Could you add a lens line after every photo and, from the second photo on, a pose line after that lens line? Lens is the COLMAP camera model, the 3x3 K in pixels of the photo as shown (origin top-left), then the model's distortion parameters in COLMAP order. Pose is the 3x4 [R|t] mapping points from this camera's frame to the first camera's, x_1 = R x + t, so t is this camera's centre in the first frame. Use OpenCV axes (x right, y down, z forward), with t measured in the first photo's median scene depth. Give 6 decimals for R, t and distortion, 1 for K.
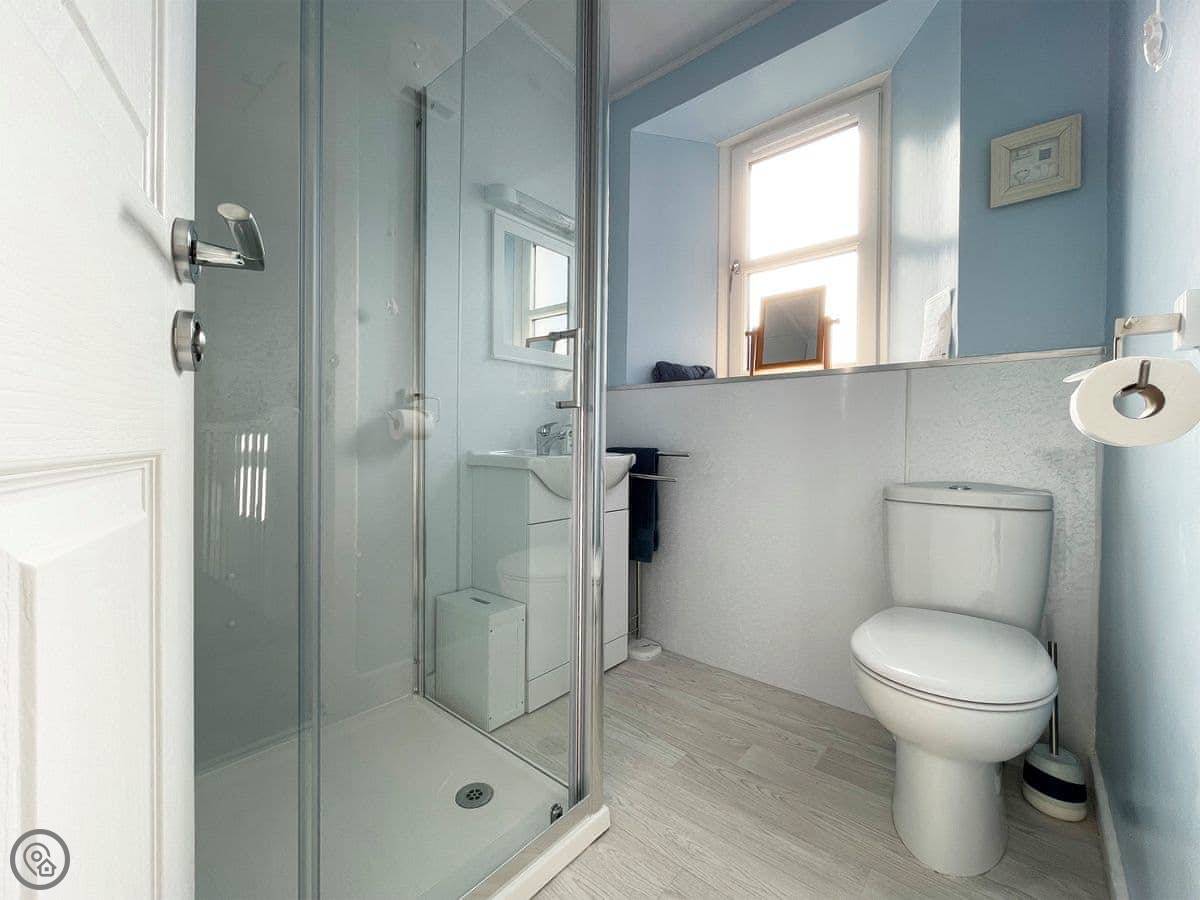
lens RADIAL K [[485.4, 0, 600.0], [0, 485.4, 450.0], [0, 0, 1]] dist [-0.002078, -0.000174]
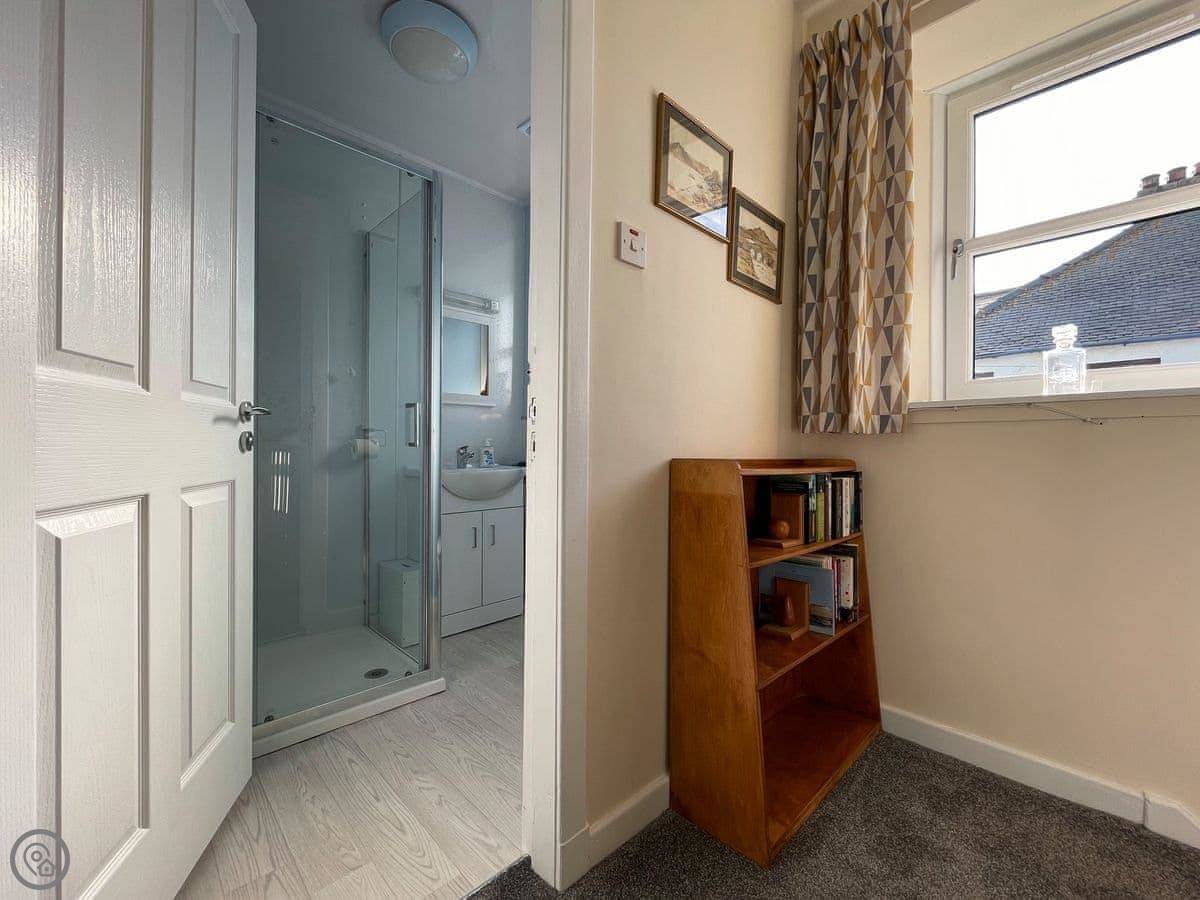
lens RADIAL K [[485.4, 0, 600.0], [0, 485.4, 450.0], [0, 0, 1]] dist [-0.002078, -0.000174]
pose [[0.995932, -0.006799, -0.089851, 0.482317], [0.005932, 0.999933, -0.009905, -0.031249], [0.089912, 0.009331, 0.995906, -0.443407]]
